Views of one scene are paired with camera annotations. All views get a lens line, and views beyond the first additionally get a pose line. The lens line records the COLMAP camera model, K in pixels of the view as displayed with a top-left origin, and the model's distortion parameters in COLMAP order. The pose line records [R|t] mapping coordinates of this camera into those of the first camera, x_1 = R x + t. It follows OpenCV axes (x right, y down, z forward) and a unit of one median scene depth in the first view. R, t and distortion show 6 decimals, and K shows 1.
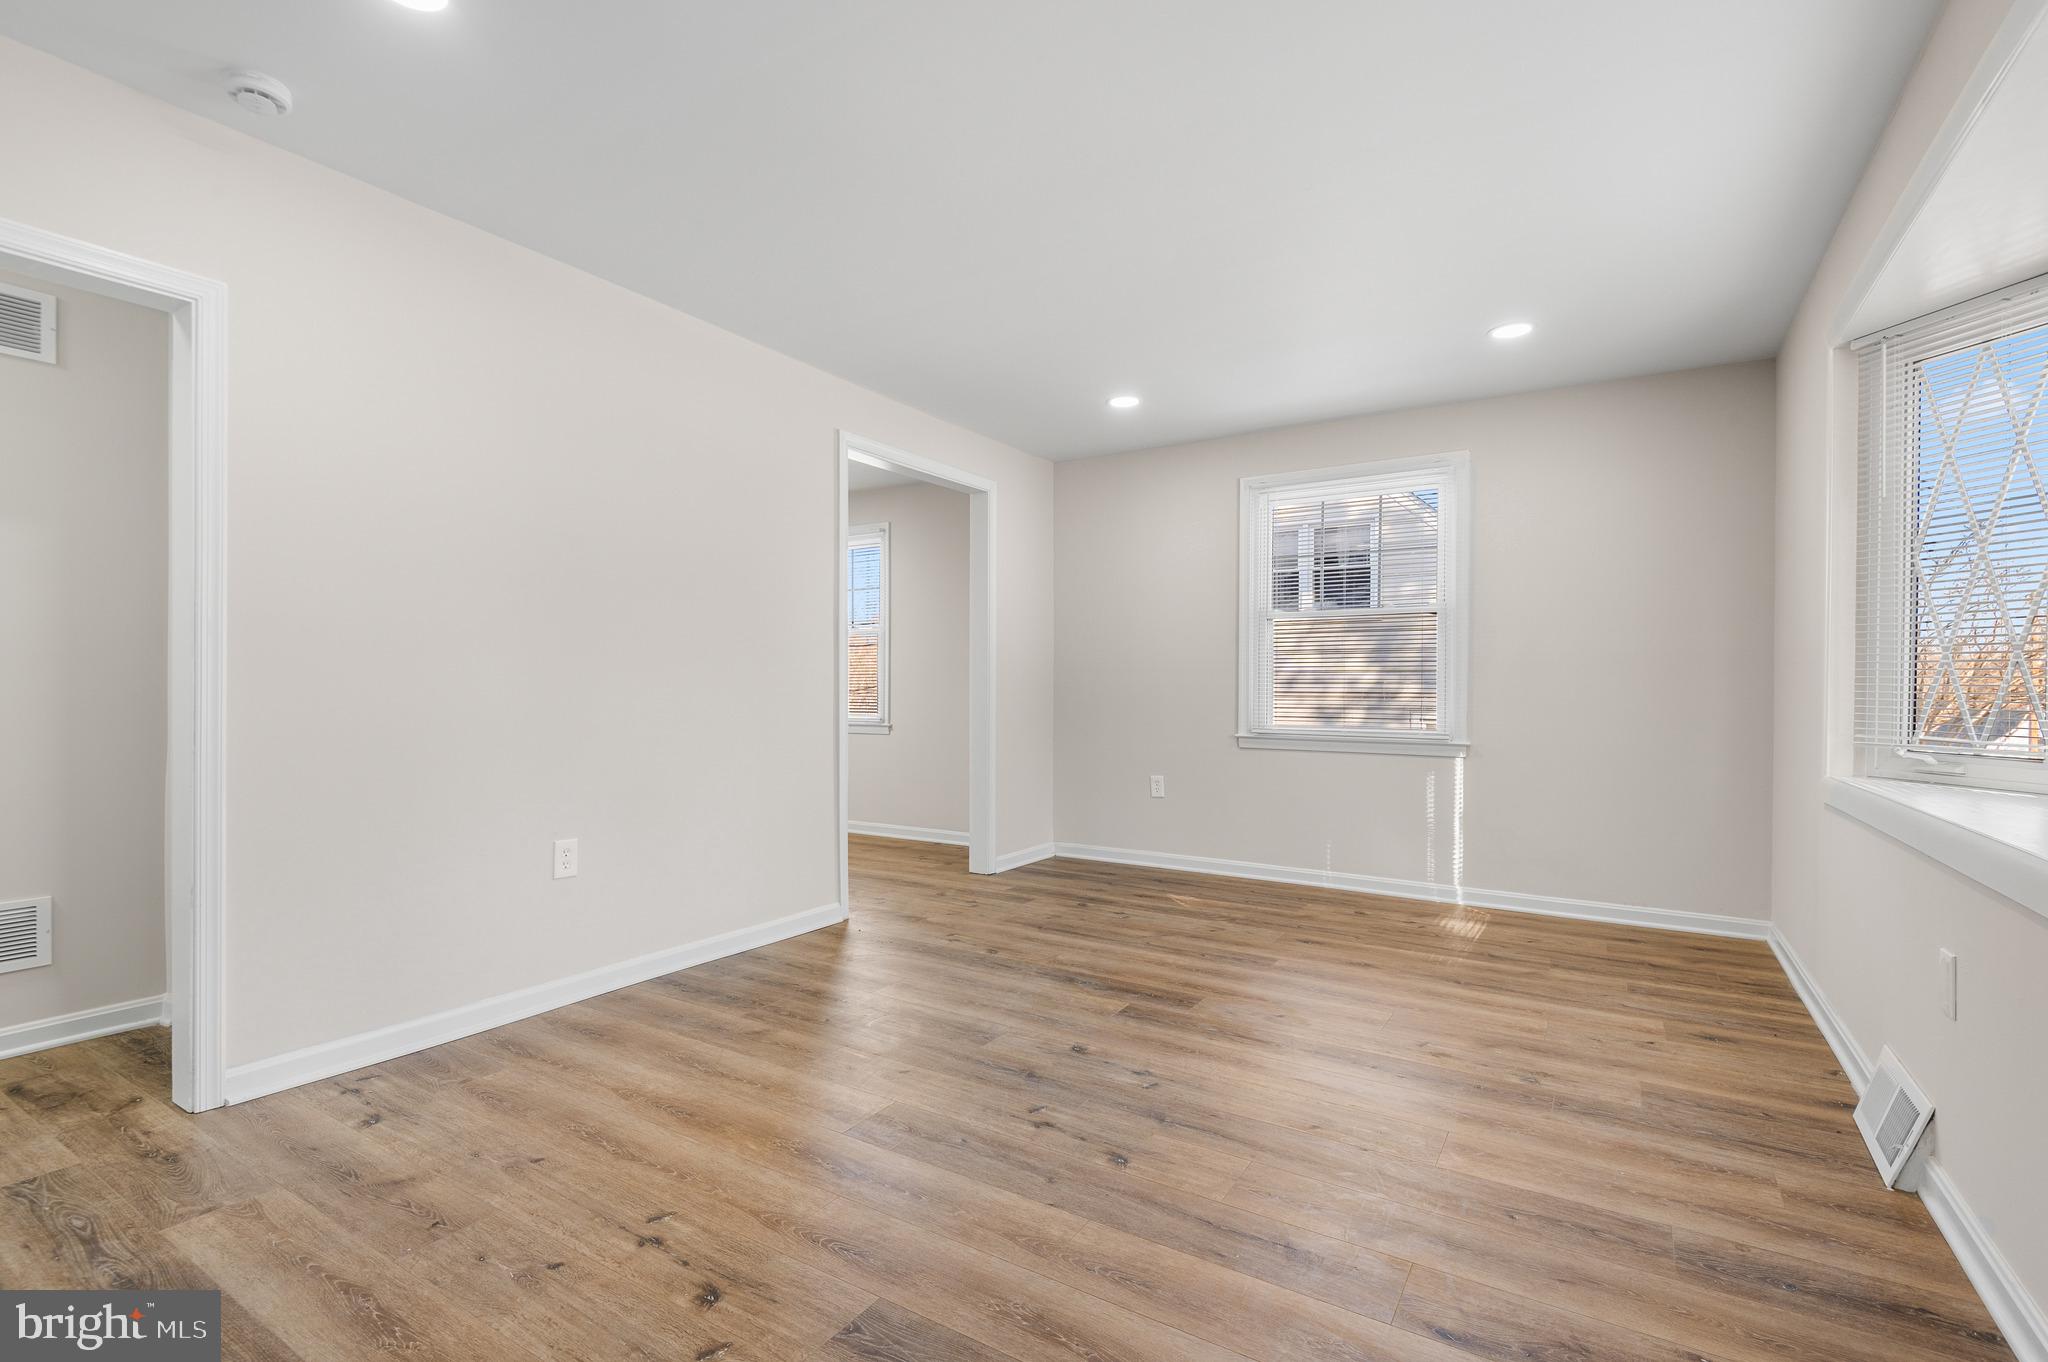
lens RADIAL K [[922.3, 0, 1026.9], [0, 922.3, 684.5], [0, 0, 1]] dist [0.025132, -0.013179]
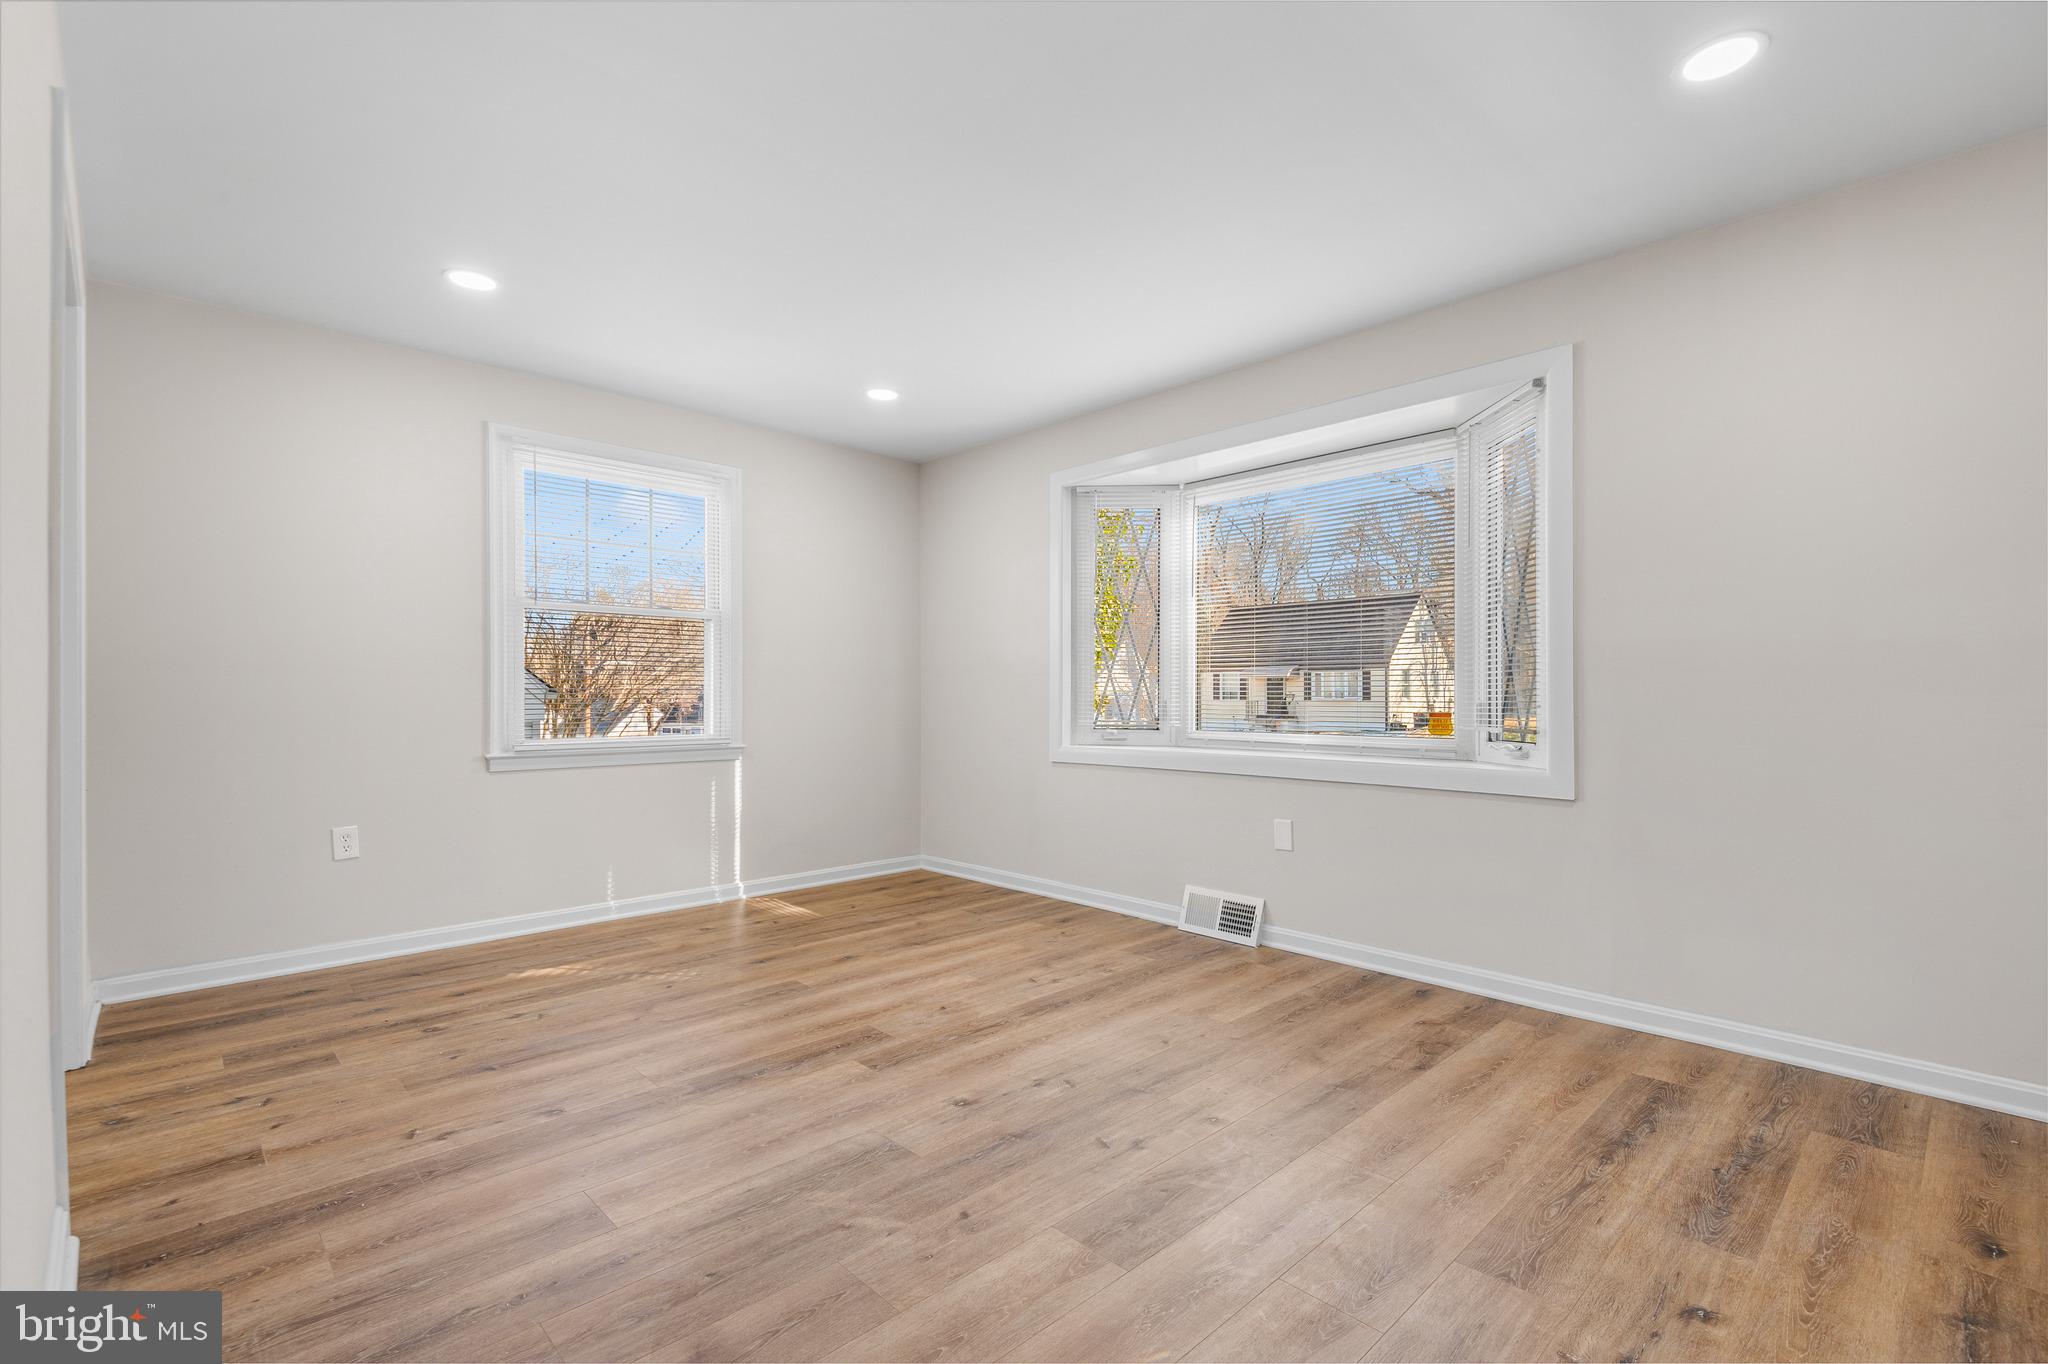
lens RADIAL K [[922.3, 0, 1021.2], [0, 922.3, 672.3], [0, 0, 1]] dist [0.025132, -0.013179]
pose [[0.247452, 0.017931, 0.968734, -0.683187], [0.000684, 0.999825, -0.018681, 0.000421], [-0.968900, 0.005285, 0.247396, 0.625178]]
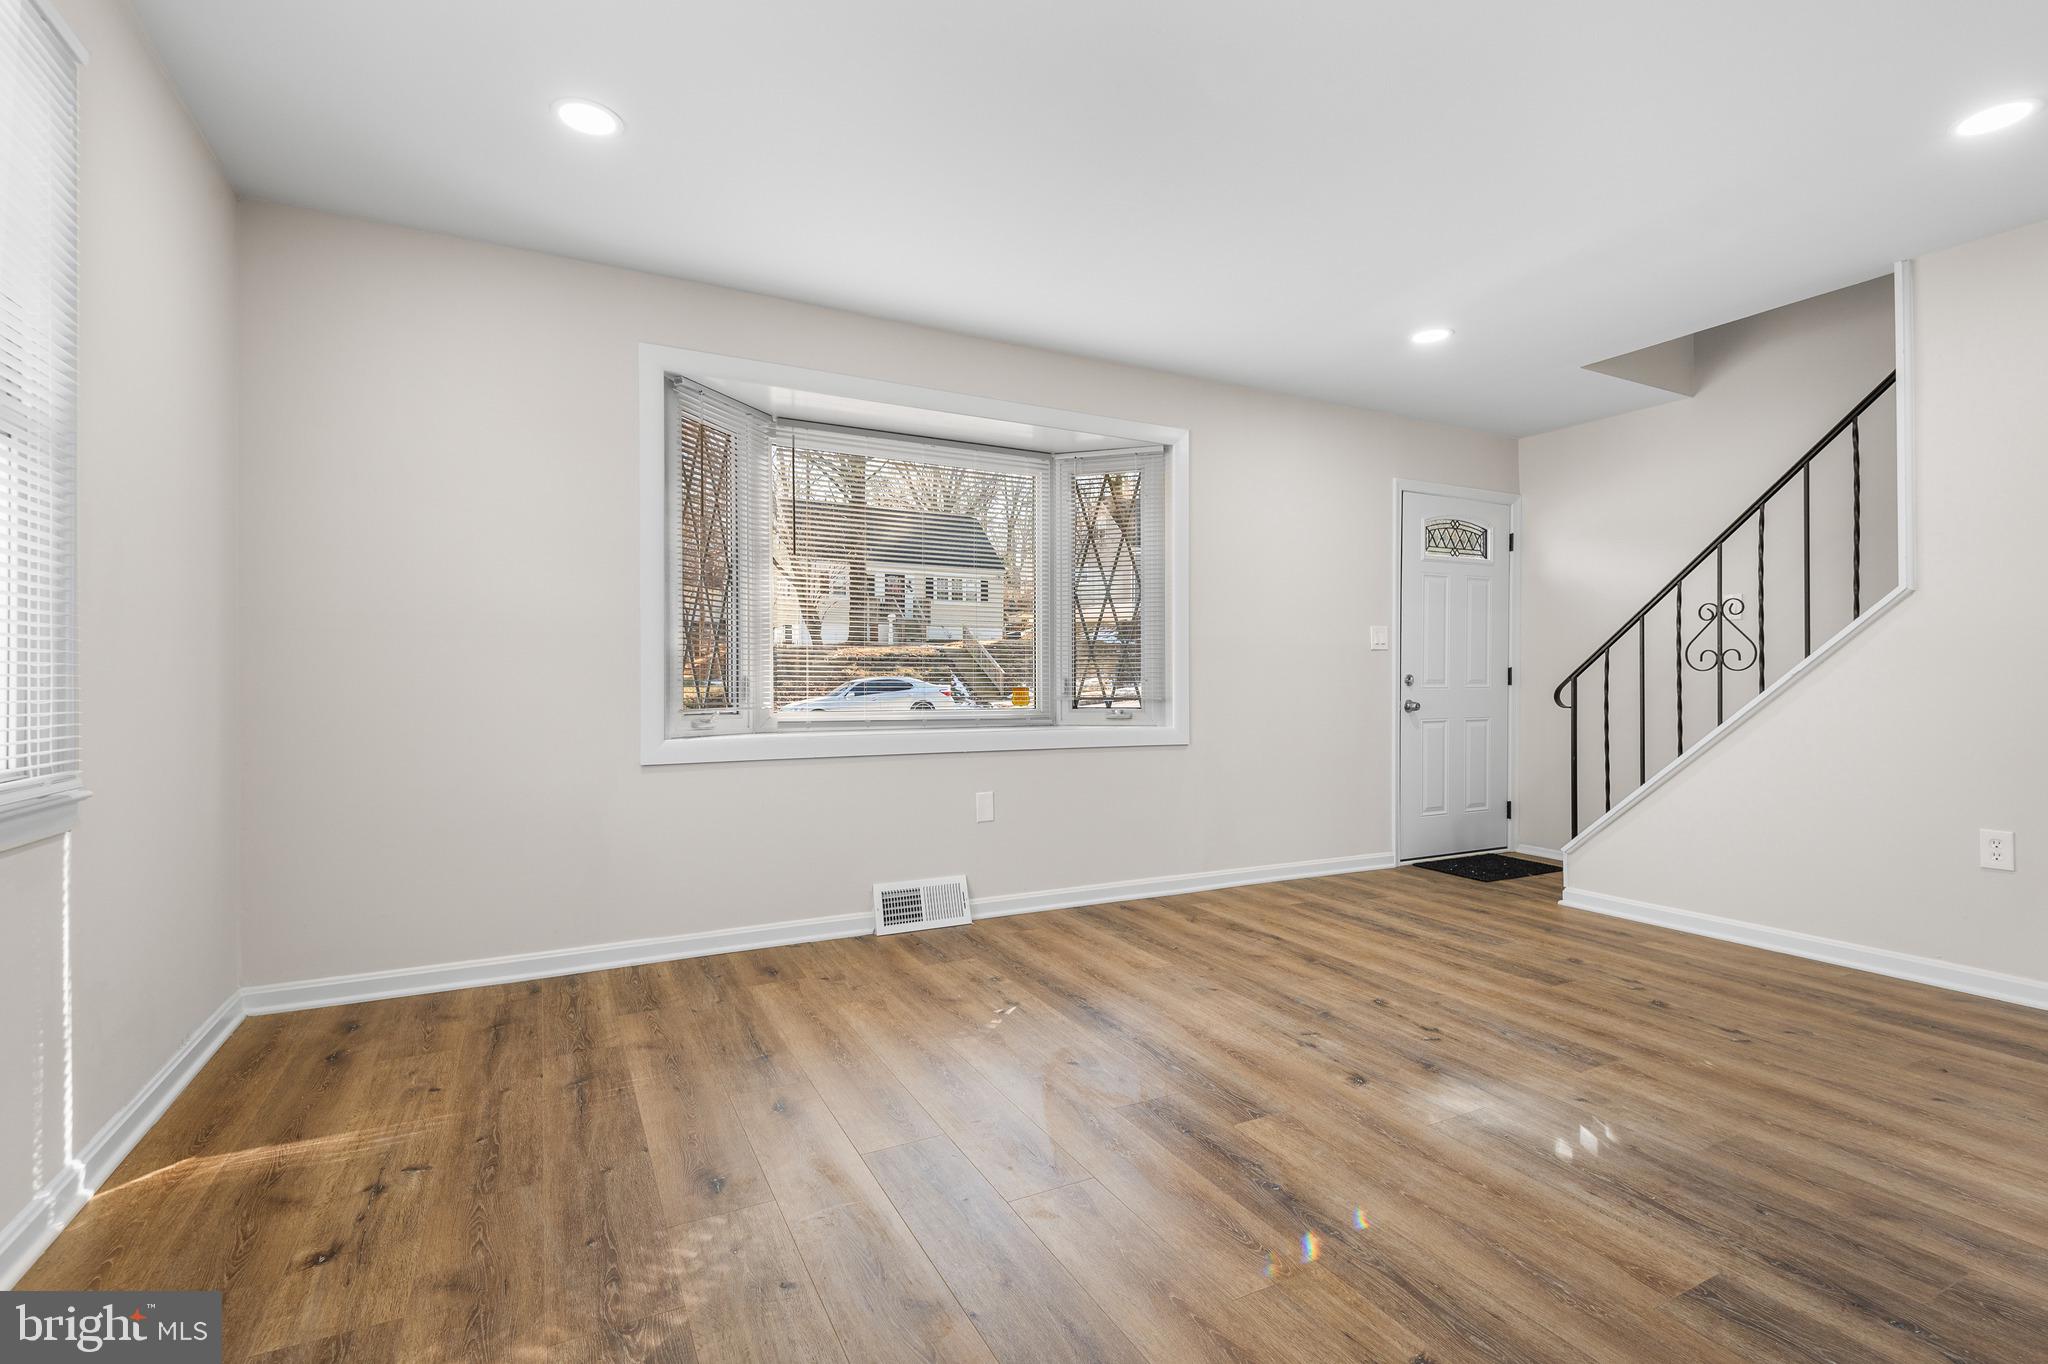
lens RADIAL K [[922.3, 0, 1036.4], [0, 922.3, 685.5], [0, 0, 1]] dist [0.025132, -0.013179]
pose [[-0.865258, -0.010997, 0.501207, -0.099969], [-0.009657, 0.999939, 0.005268, 0.018321], [-0.501234, -0.000282, -0.865312, 1.644210]]
